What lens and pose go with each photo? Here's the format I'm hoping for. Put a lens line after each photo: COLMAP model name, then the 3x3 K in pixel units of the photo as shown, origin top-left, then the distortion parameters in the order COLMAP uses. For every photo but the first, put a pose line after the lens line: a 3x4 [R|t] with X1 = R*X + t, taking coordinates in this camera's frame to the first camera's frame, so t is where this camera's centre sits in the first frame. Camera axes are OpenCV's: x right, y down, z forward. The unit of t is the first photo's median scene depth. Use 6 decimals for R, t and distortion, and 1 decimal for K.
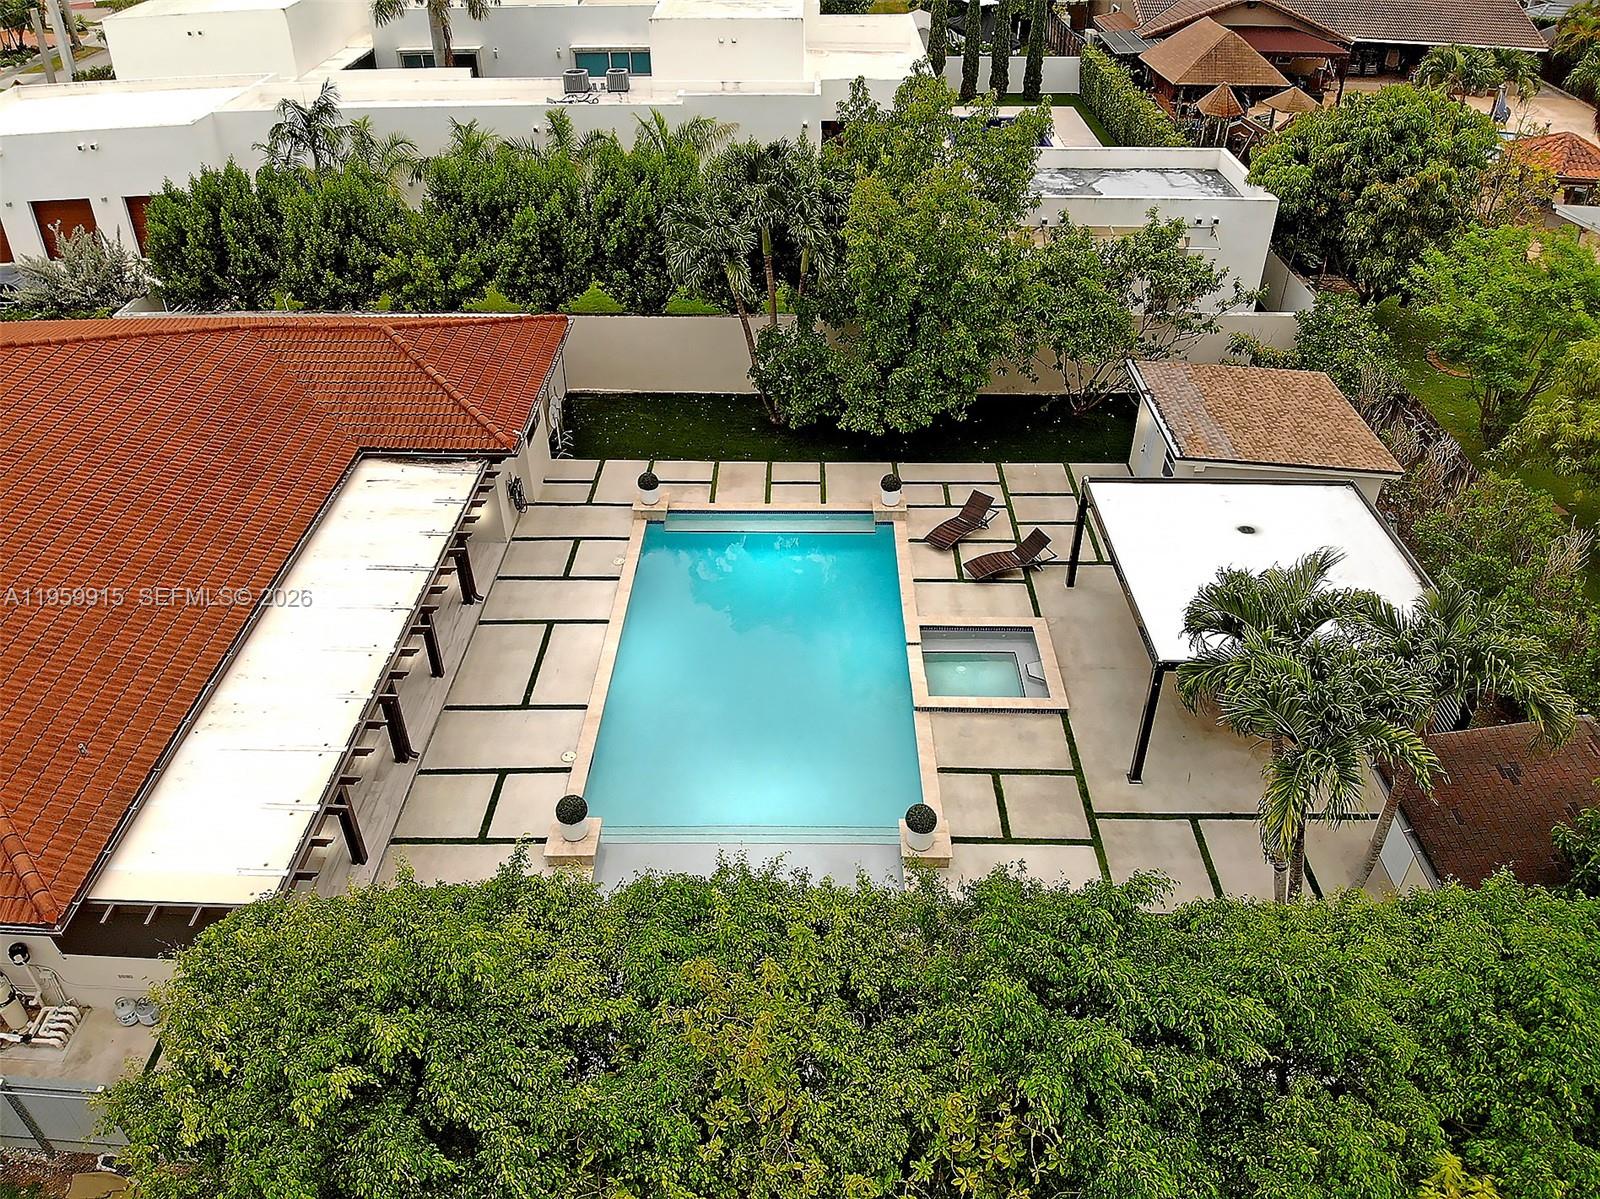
lens RADIAL K [[1180.9, 0, 800.0], [0, 1180.9, 599.5], [0, 0, 1]] dist [0.002889, -0.099800]
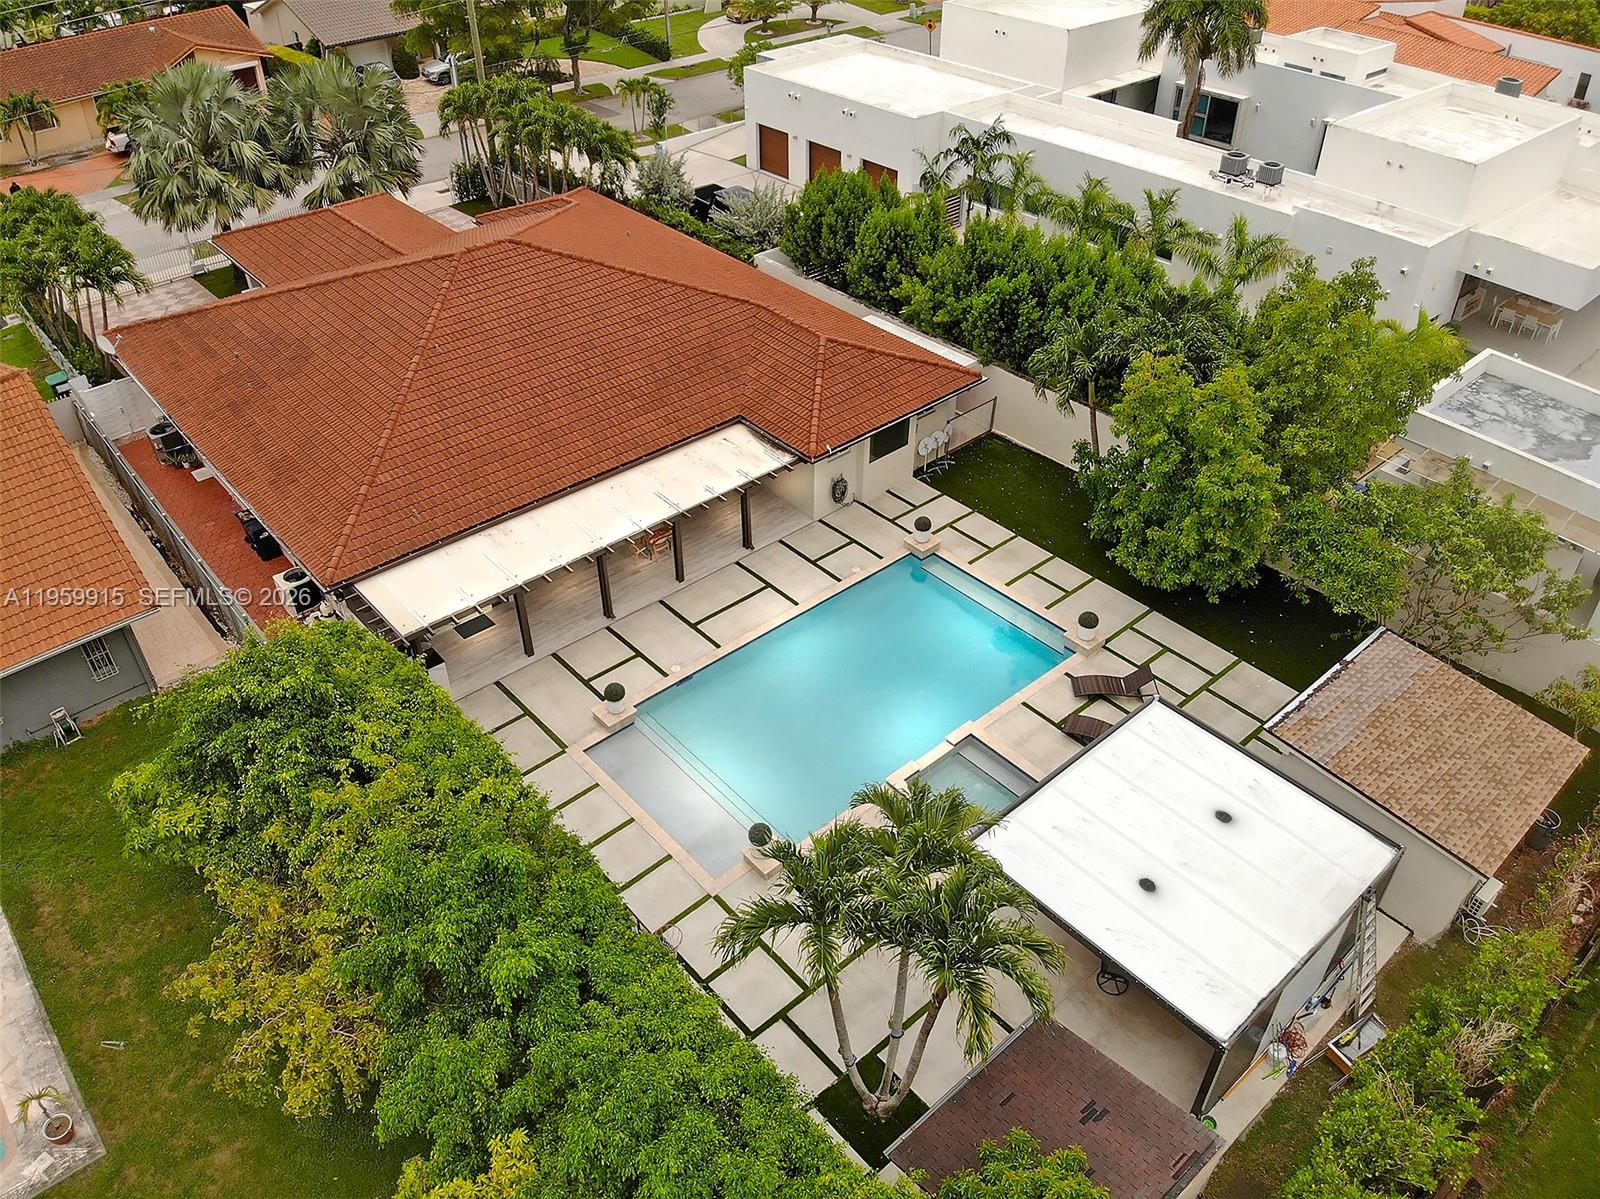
lens RADIAL K [[1180.9, 0, 800.0], [0, 1180.9, 599.5], [0, 0, 1]] dist [0.002889, -0.099800]
pose [[0.661162, 0.464123, -0.589453, 0.564033], [-0.425329, 0.879102, 0.215114, -0.248755], [0.618029, 0.108487, 0.778634, -0.029217]]
